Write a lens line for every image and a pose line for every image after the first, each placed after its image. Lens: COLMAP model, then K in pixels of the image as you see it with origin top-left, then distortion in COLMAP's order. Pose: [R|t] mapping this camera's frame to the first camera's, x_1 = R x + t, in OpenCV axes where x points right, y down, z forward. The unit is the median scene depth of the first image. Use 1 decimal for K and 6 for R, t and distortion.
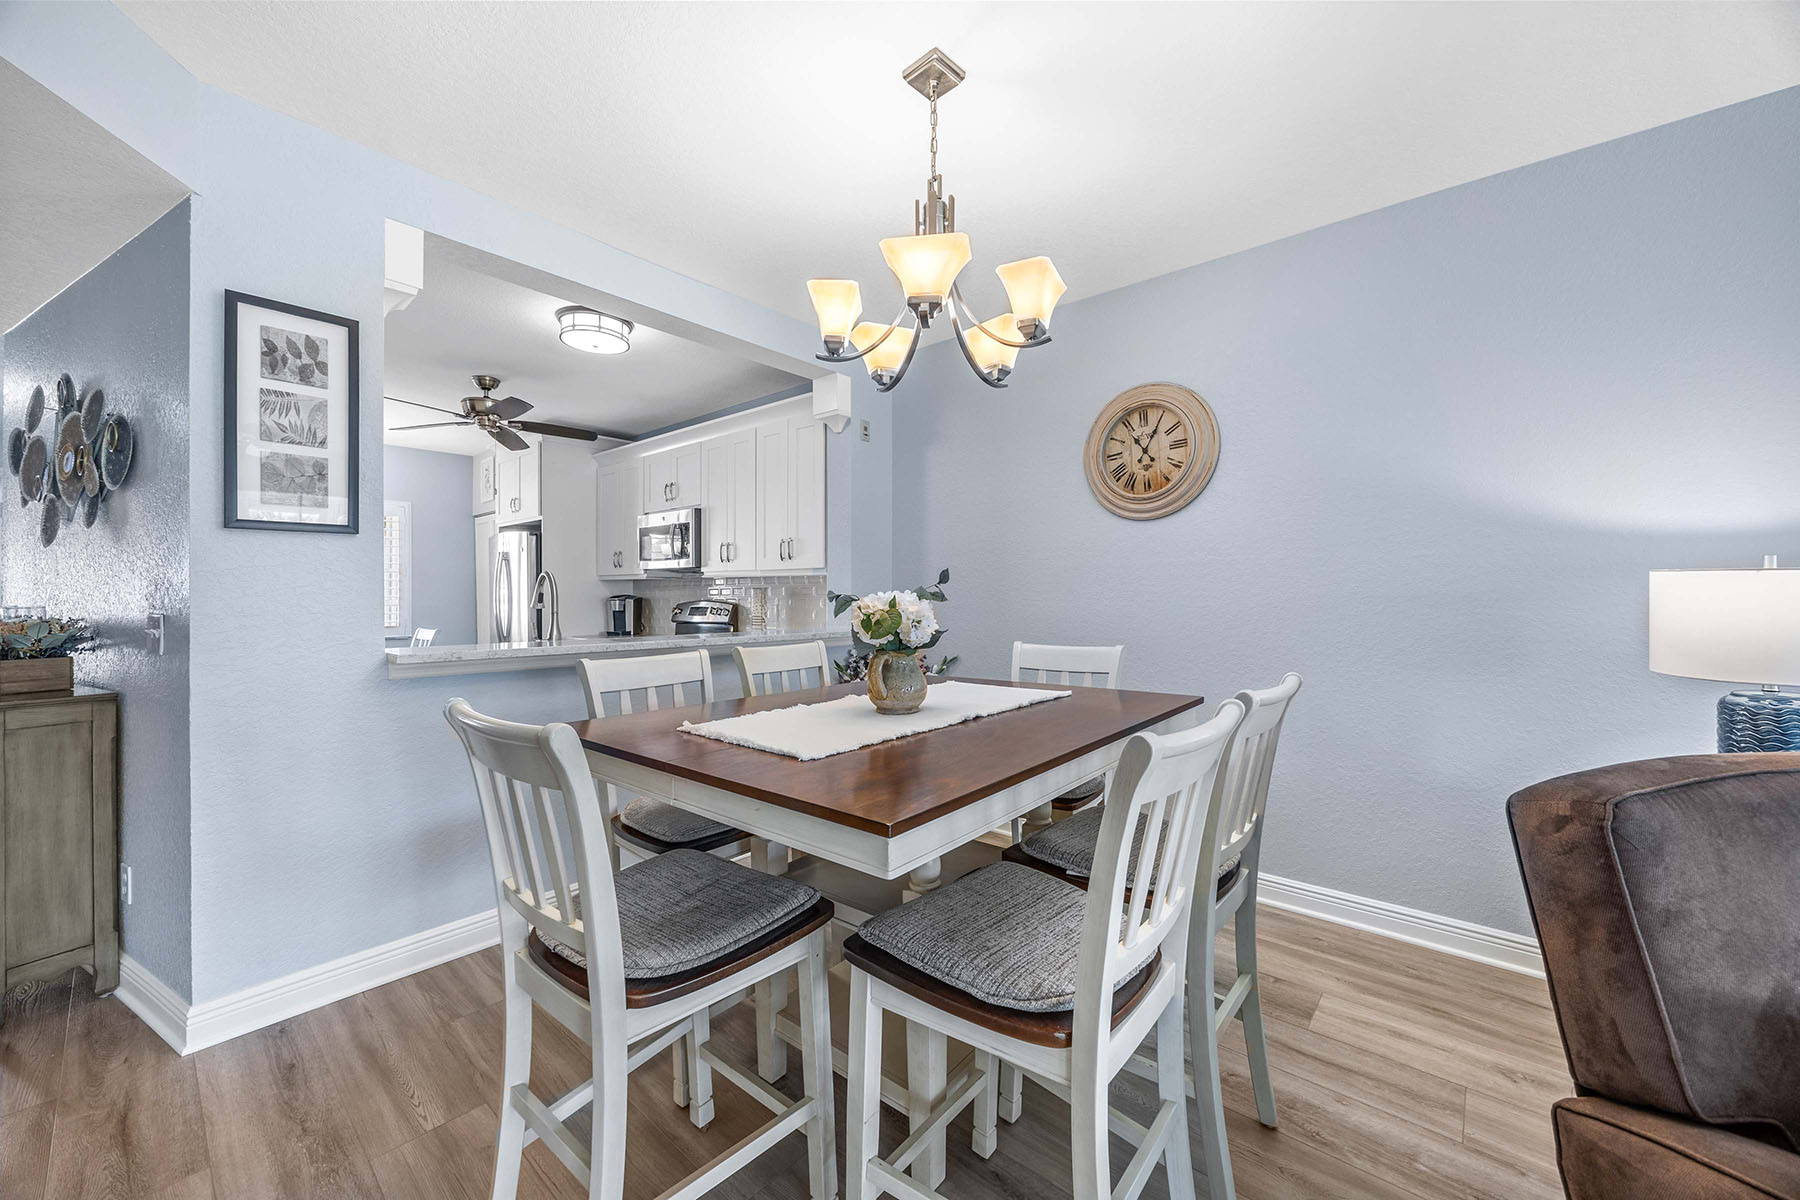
lens RADIAL K [[686.0, 0, 898.1], [0, 686.0, 597.6], [0, 0, 1]] dist [-0.003954, 0.000219]
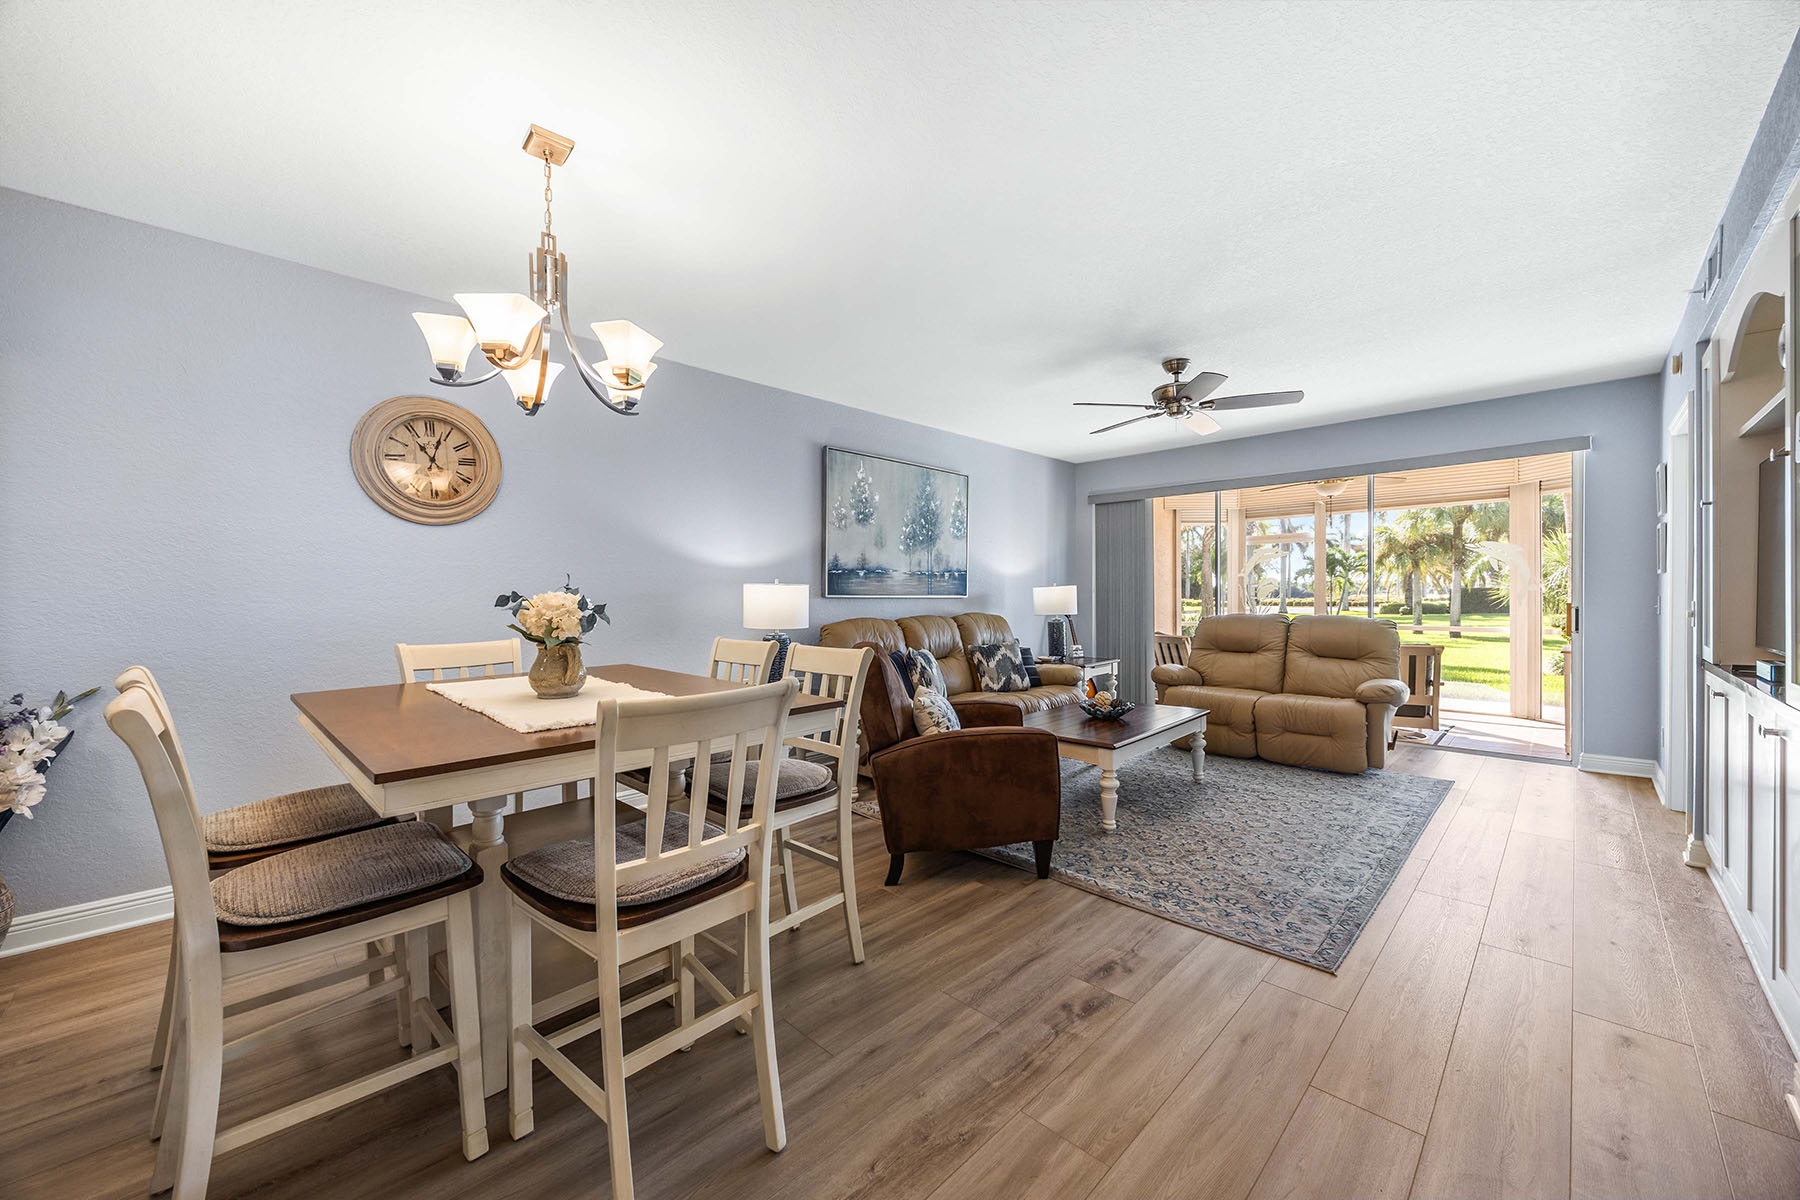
lens RADIAL K [[686.0, 0, 892.6], [0, 686.0, 601.9], [0, 0, 1]] dist [-0.003954, 0.000219]
pose [[0.065277, -0.012612, 0.997787, -0.928308], [0.003802, 0.999916, 0.012390, -0.005518], [-0.997860, 0.002984, 0.065320, 0.307925]]
